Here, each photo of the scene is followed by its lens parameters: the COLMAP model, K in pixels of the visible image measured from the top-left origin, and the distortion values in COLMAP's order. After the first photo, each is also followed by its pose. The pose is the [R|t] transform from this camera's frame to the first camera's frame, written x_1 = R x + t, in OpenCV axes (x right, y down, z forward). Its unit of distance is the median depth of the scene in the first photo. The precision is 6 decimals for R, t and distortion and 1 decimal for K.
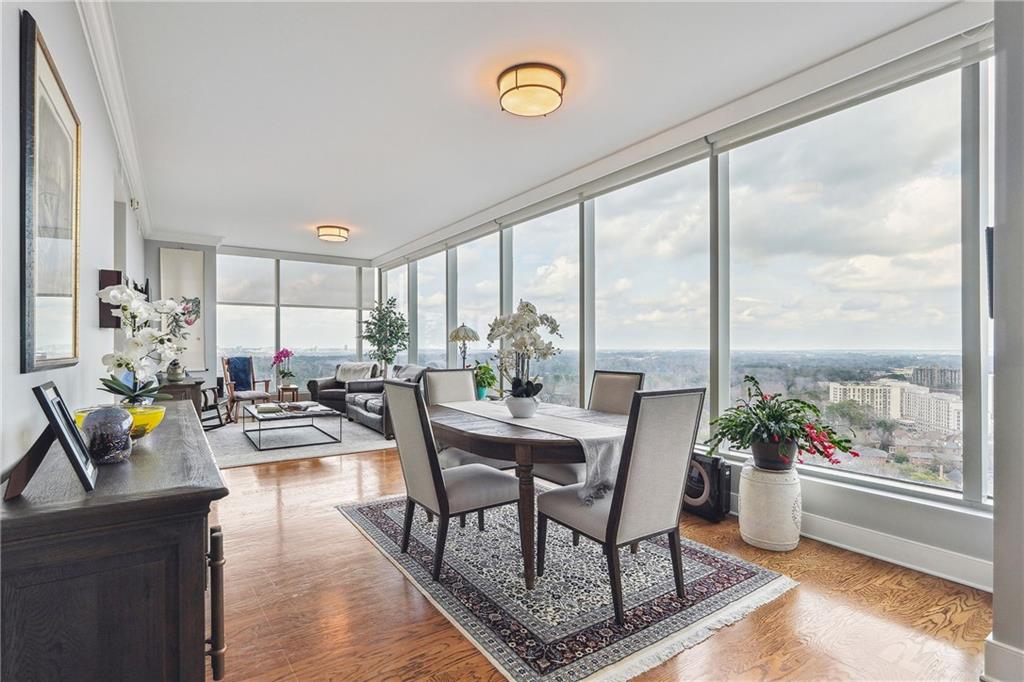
lens RADIAL K [[489.1, 0, 509.0], [0, 489.1, 349.4], [0, 0, 1]] dist [-0.010181, 0.001887]
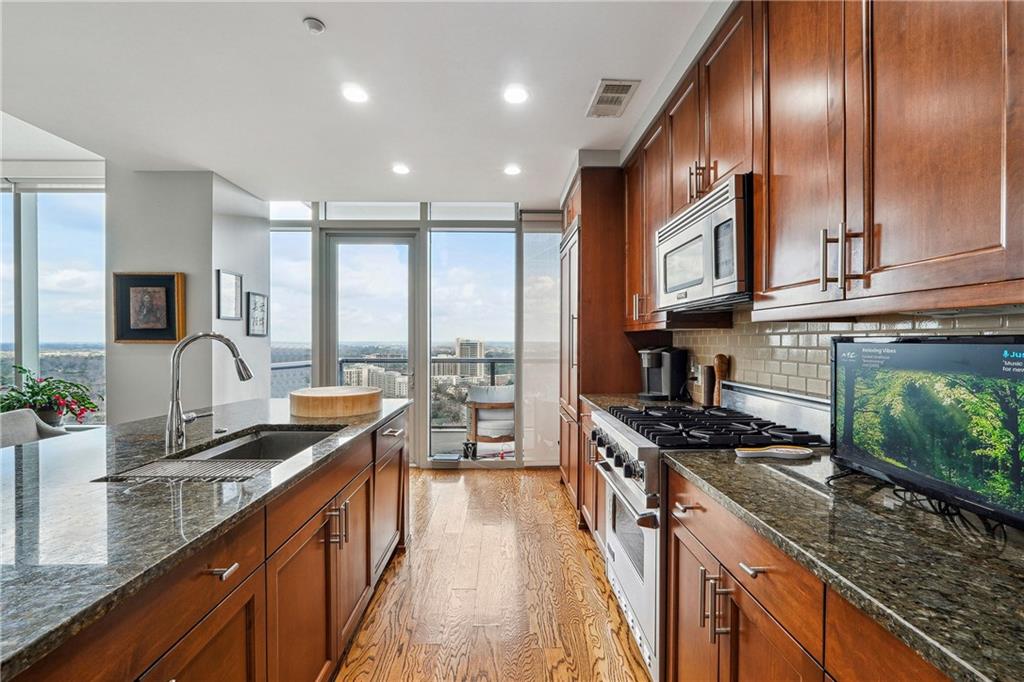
lens RADIAL K [[434.9, 0, 510.8], [0, 434.9, 342.4], [0, 0, 1]] dist [-0.018895, 0.005539]
pose [[0.548405, -0.005459, 0.836195, 0.091835], [0.003605, 0.999985, 0.004164, -0.004878], [-0.836205, 0.000731, 0.548417, -0.316502]]
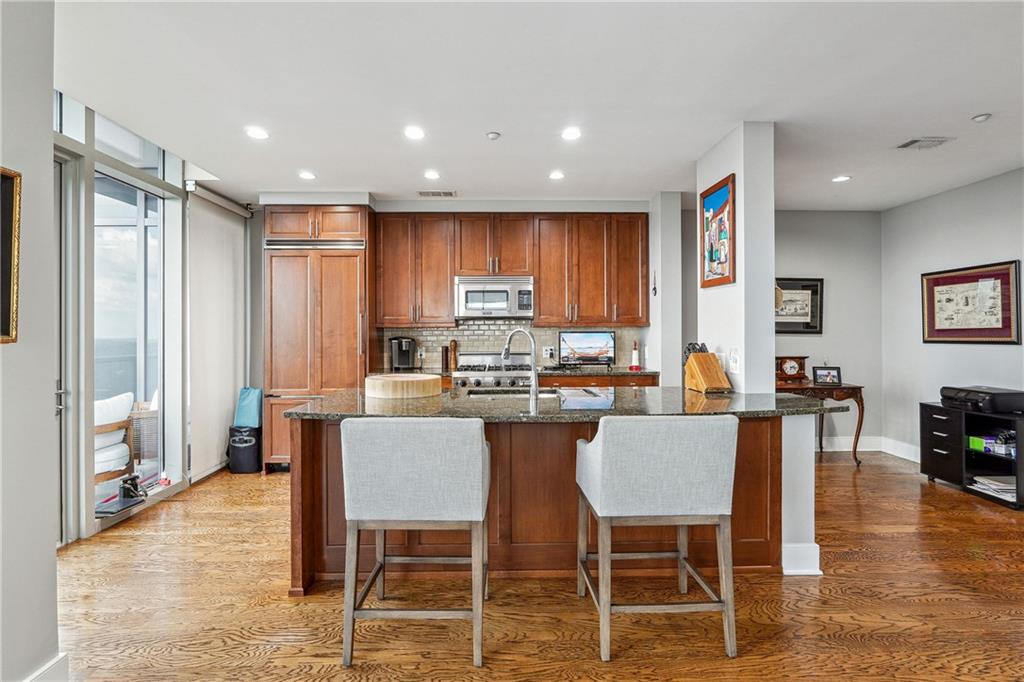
lens RADIAL K [[489.1, 0, 509.5], [0, 489.1, 330.5], [0, 0, 1]] dist [-0.010181, 0.001887]
pose [[-0.841299, 0.005431, 0.540543, -0.002226], [0.006202, 0.999981, -0.000394, -0.006915], [-0.540535, 0.003021, -0.841316, 0.209880]]
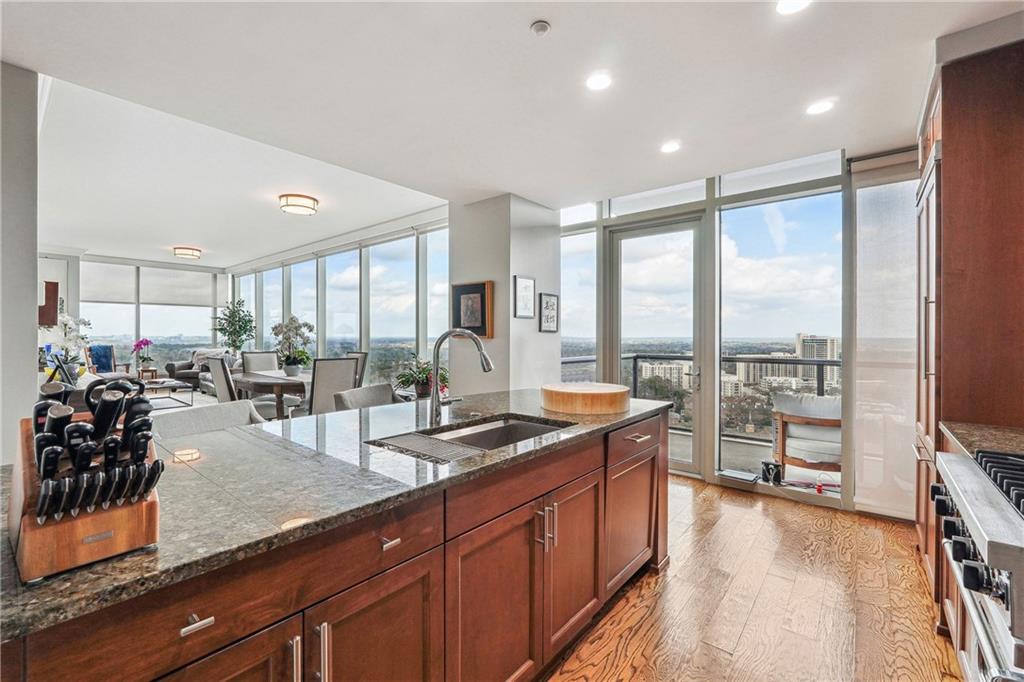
lens RADIAL K [[434.9, 0, 507.8], [0, 434.9, 334.7], [0, 0, 1]] dist [-0.018895, 0.005539]
pose [[0.962827, 0.000345, 0.270120, 0.143671], [0.001016, 0.999987, -0.004898, -0.004939], [-0.270118, 0.004990, 0.962814, -0.323613]]
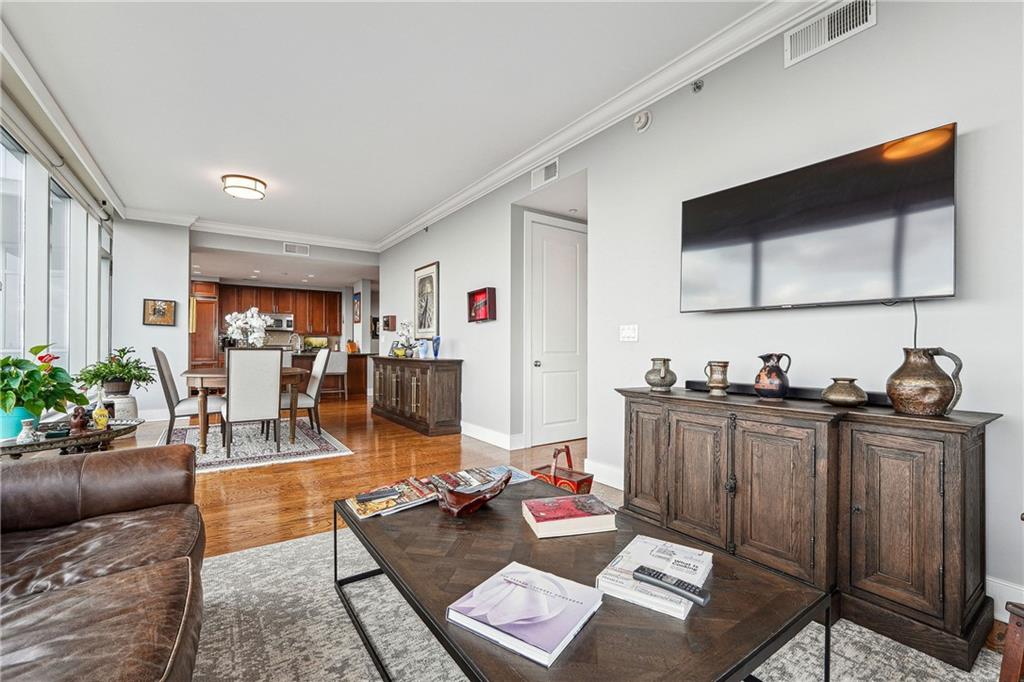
lens RADIAL K [[434.9, 0, 506.4], [0, 434.9, 346.1], [0, 0, 1]] dist [-0.018895, 0.005539]
pose [[-0.999976, -0.004112, 0.005631, -0.357801], [-0.004083, 0.999979, 0.005081, 0.014407], [-0.005651, 0.005058, -0.999971, 0.999140]]
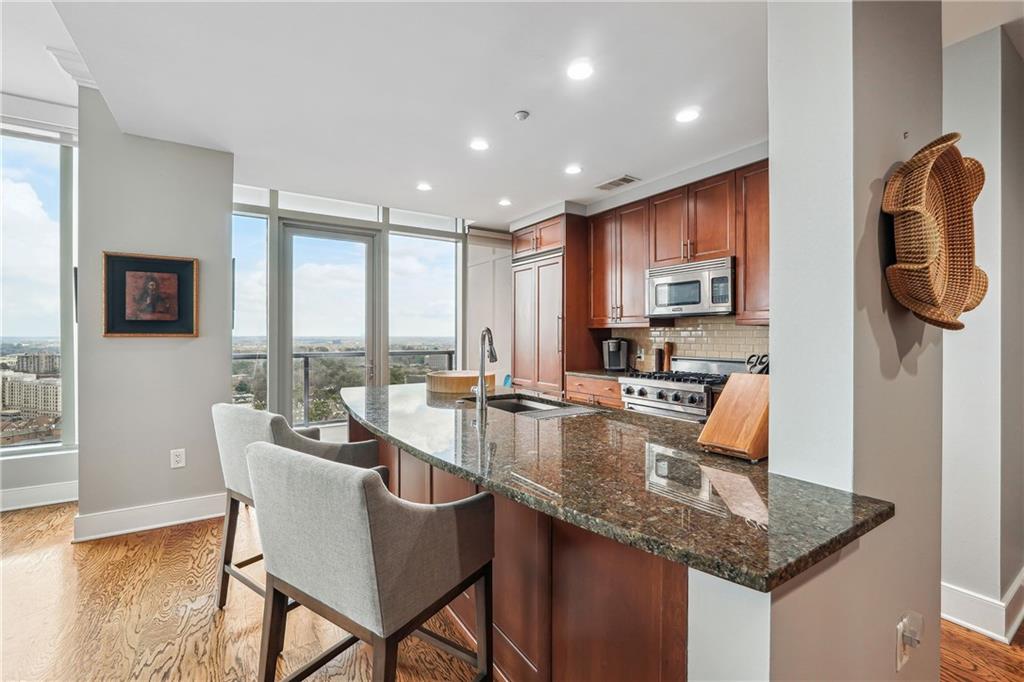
lens RADIAL K [[434.9, 0, 508.0], [0, 434.9, 335.7], [0, 0, 1]] dist [-0.018895, 0.005539]
pose [[0.023718, -0.003712, 0.999712, -0.093580], [0.004623, 0.999983, 0.003604, -0.004936], [-0.999708, 0.004536, 0.023735, -0.110040]]
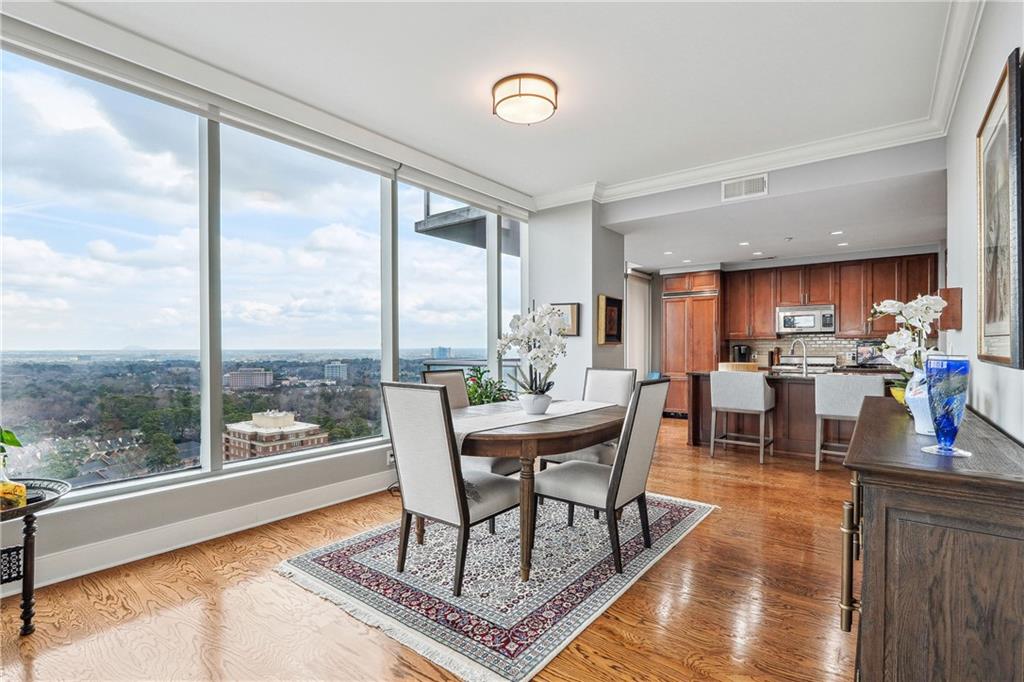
lens RADIAL K [[489.1, 0, 507.0], [0, 489.1, 350.7], [0, 0, 1]] dist [-0.010181, 0.001887]
pose [[-0.303902, -0.008531, 0.952665, -0.366083], [0.007042, 0.999912, 0.011201, -0.003056], [-0.952677, 0.010112, -0.303816, 0.530560]]
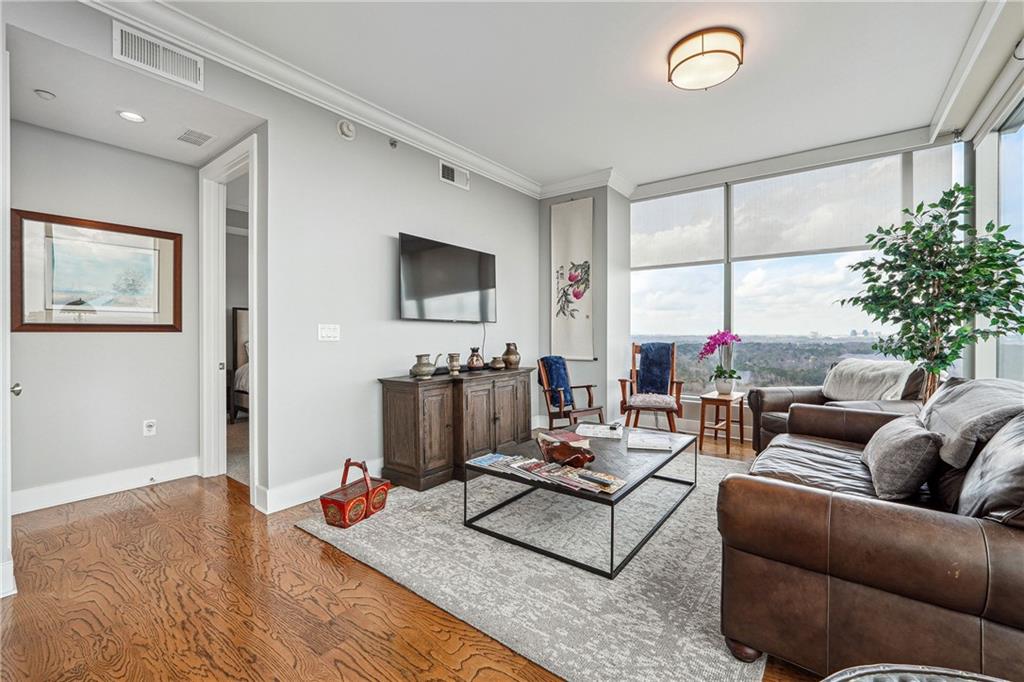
lens RADIAL K [[434.9, 0, 510.8], [0, 434.9, 337.3], [0, 0, 1]] dist [-0.018895, 0.005539]
pose [[0.315436, 0.010382, -0.948890, -0.046420], [-0.005862, 0.999942, 0.008992, 0.003841], [0.948929, 0.002726, 0.315478, 0.631449]]
